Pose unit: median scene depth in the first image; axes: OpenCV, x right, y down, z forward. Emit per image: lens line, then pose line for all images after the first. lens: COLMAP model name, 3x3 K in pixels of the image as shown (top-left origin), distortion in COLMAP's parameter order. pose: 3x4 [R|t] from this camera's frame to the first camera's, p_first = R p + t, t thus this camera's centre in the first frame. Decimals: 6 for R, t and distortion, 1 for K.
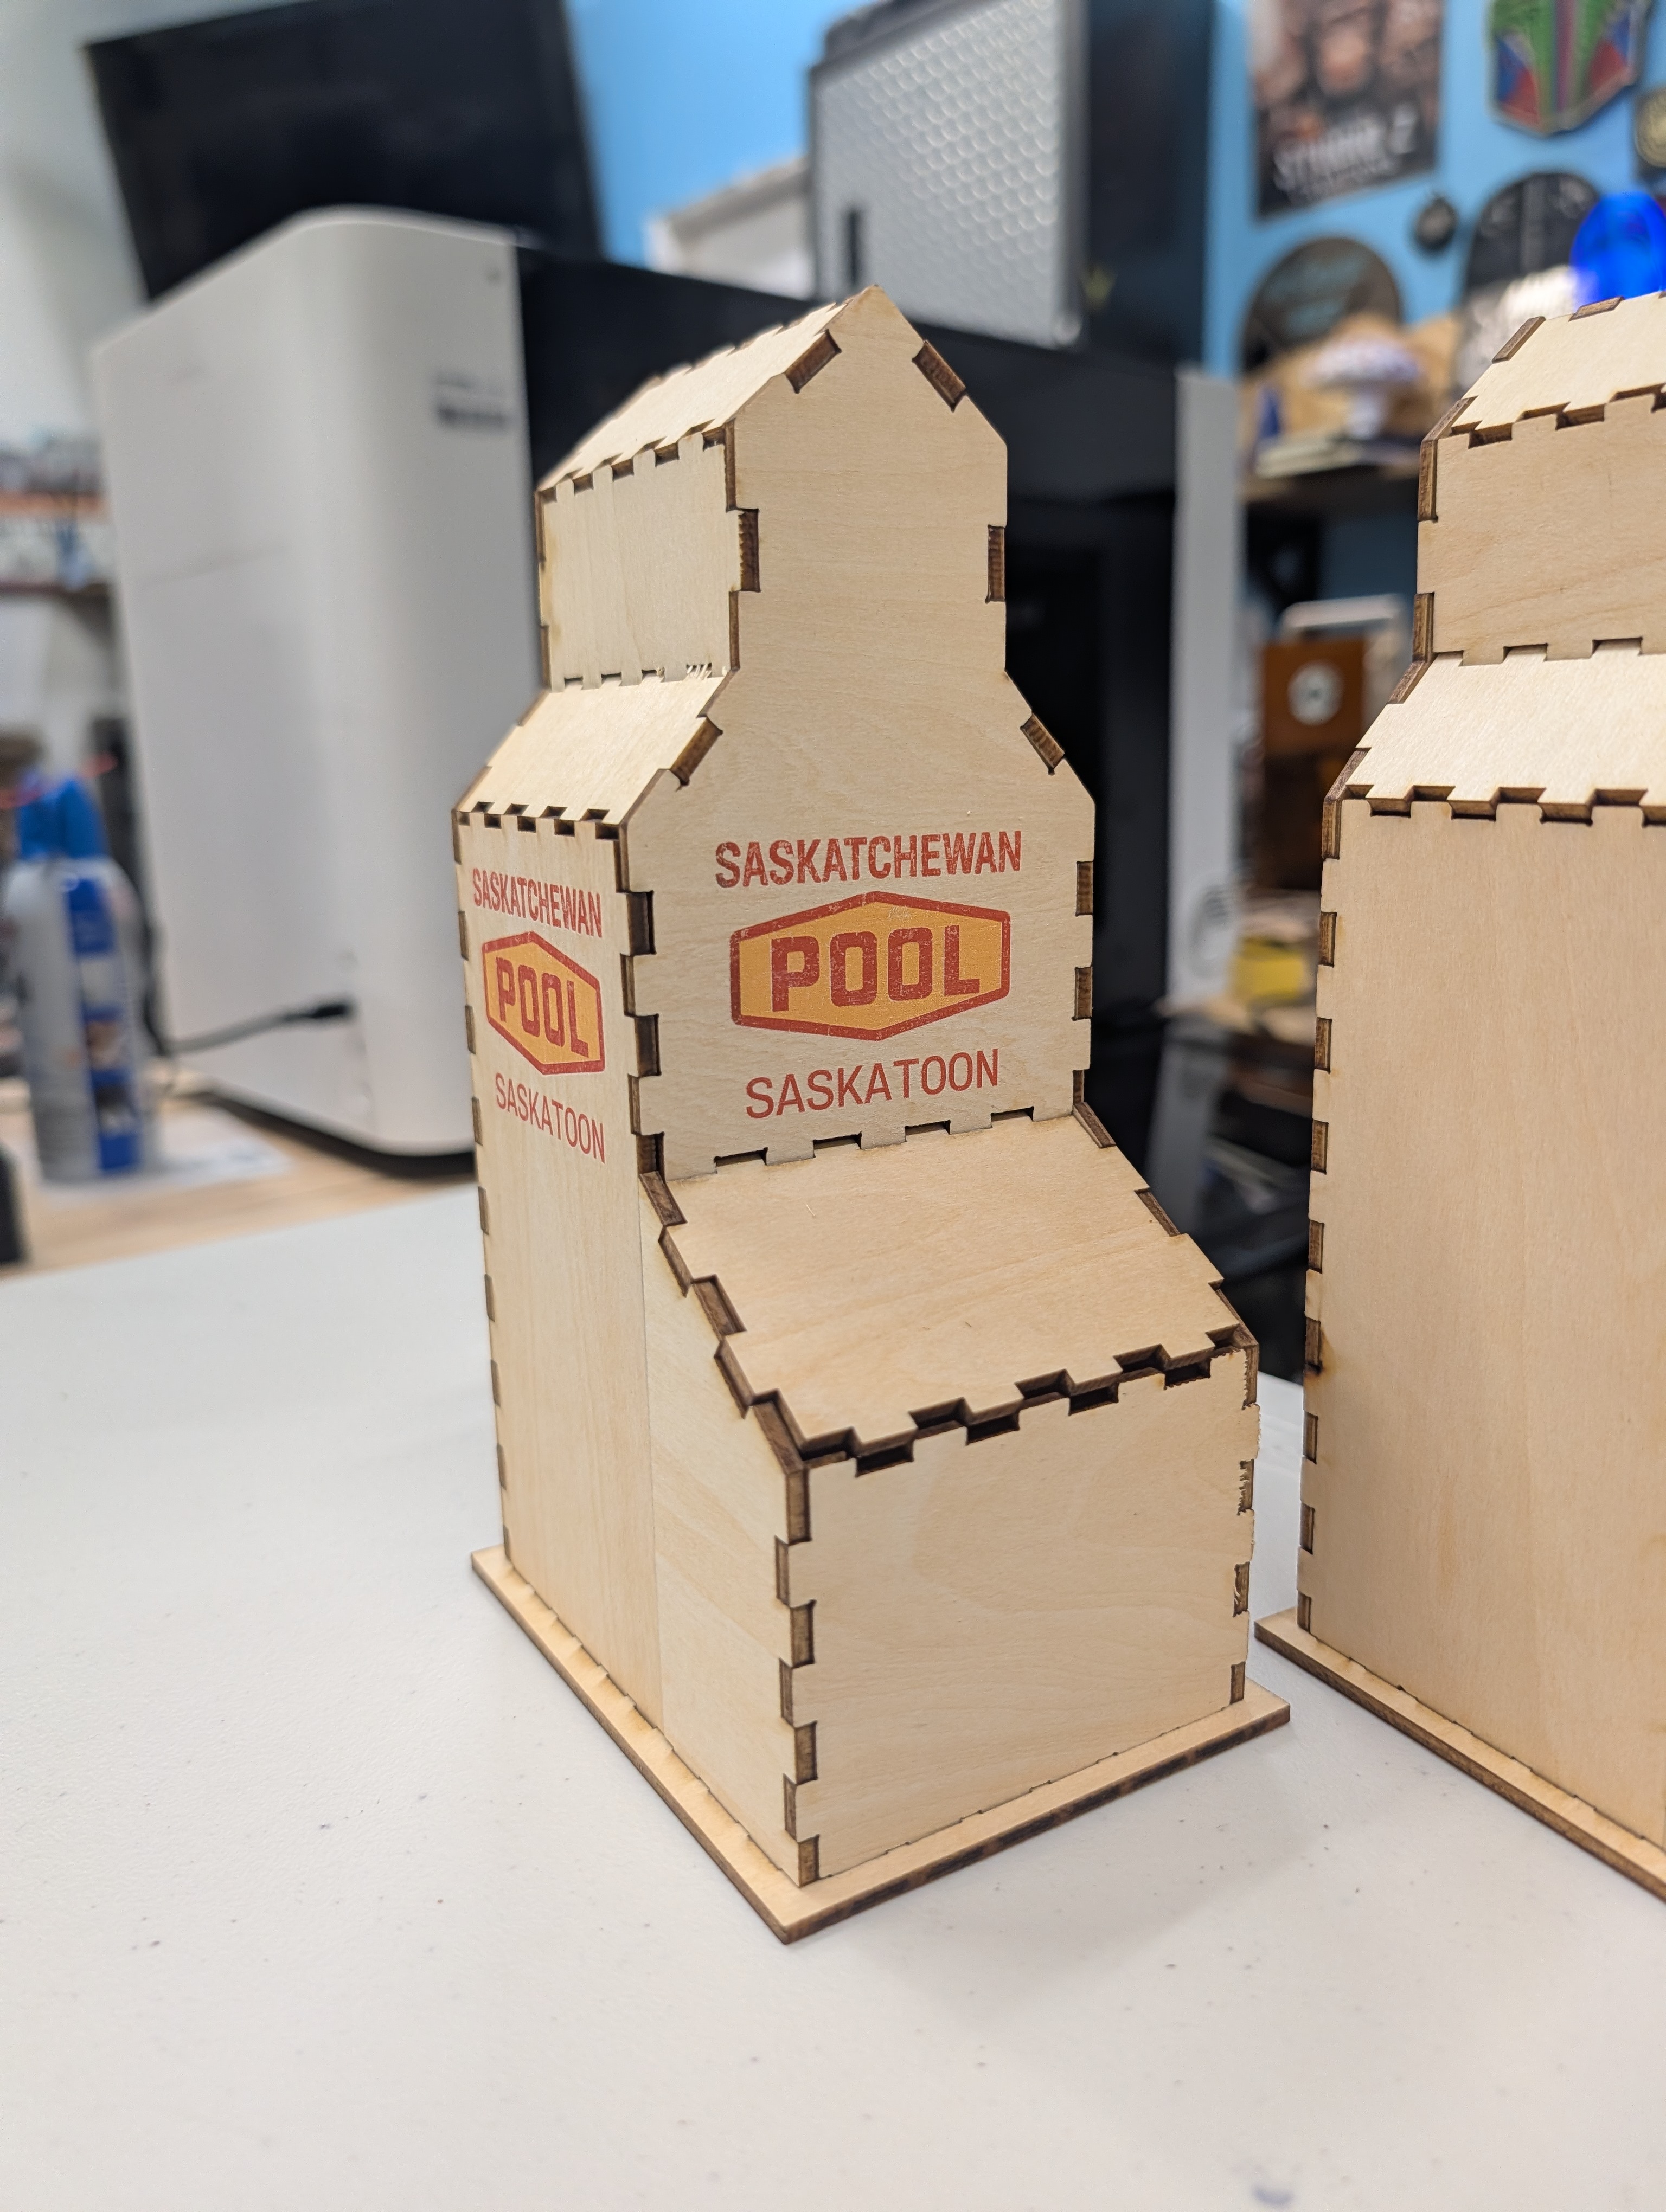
lens RADIAL K [[1695.9, 0, 850.2], [0, 1695.9, 1110.8], [0, 0, 1]] dist [-0.023799, -0.001742]
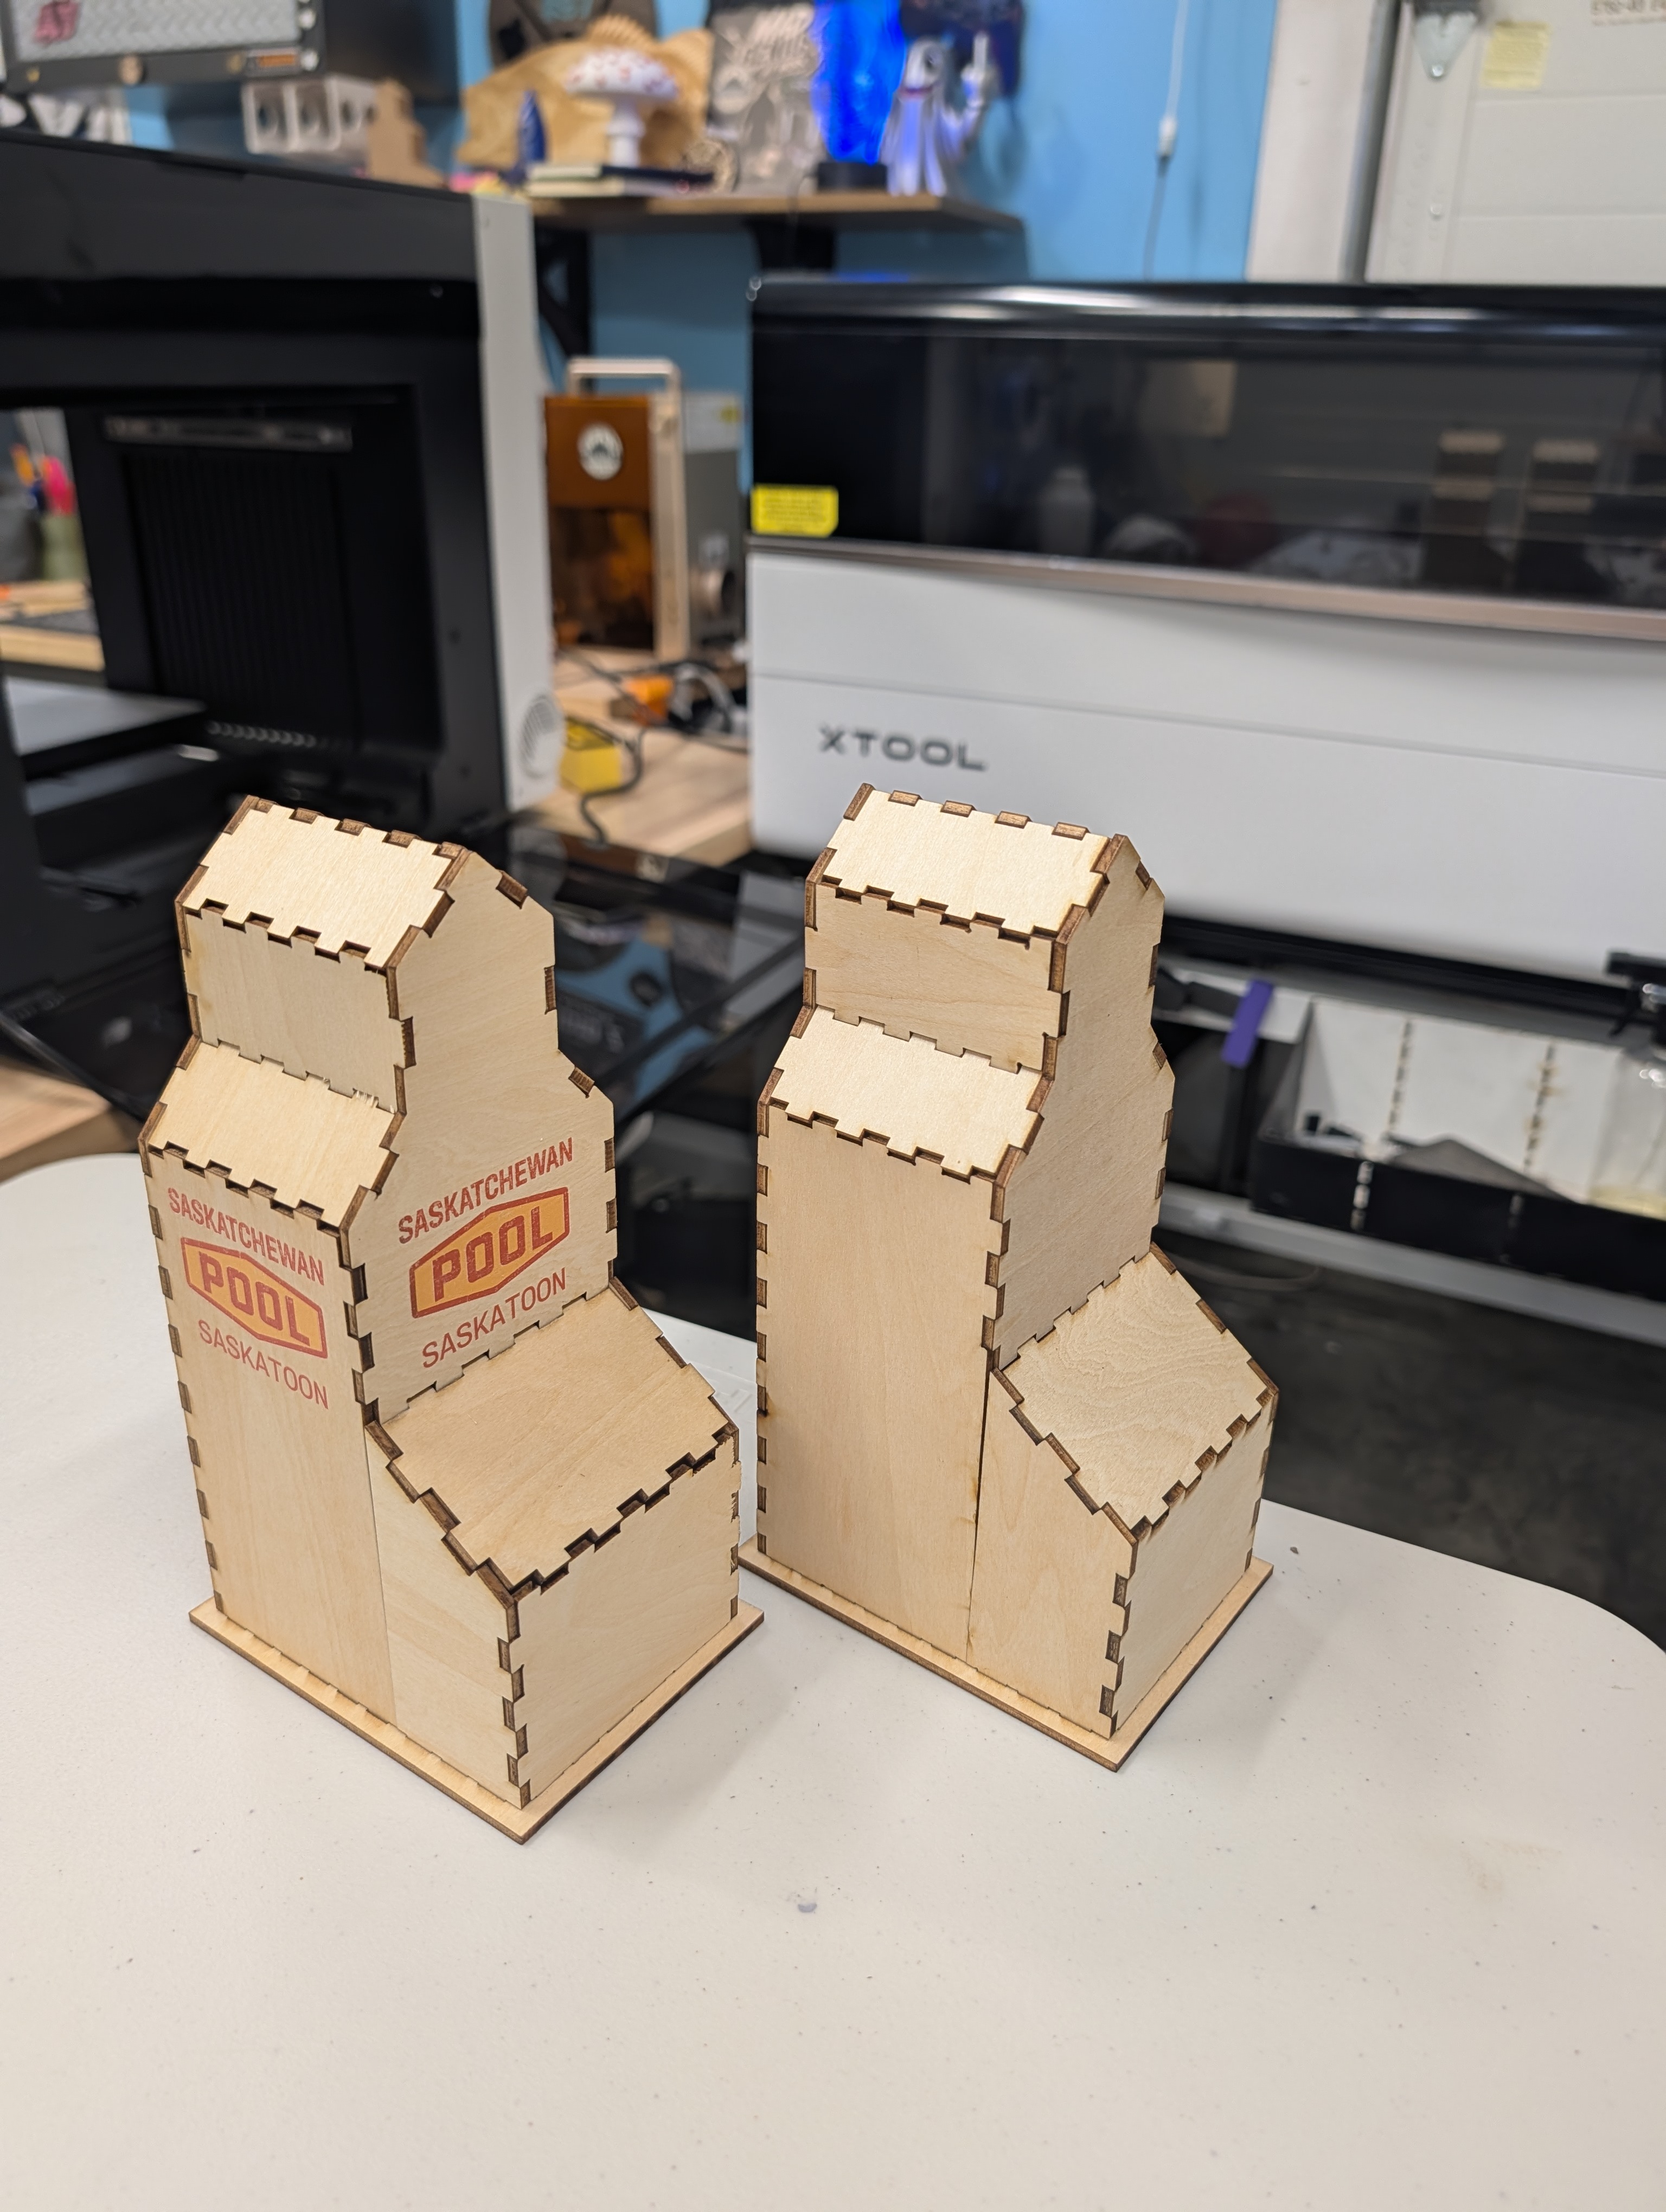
lens RADIAL K [[1695.9, 0, 859.5], [0, 1695.9, 1097.3], [0, 0, 1]] dist [-0.023799, -0.001742]
pose [[0.911240, -0.125199, 0.392386, -0.264851], [0.038792, 0.974534, 0.220861, -0.544460], [-0.410045, -0.186036, 0.892891, -0.482343]]
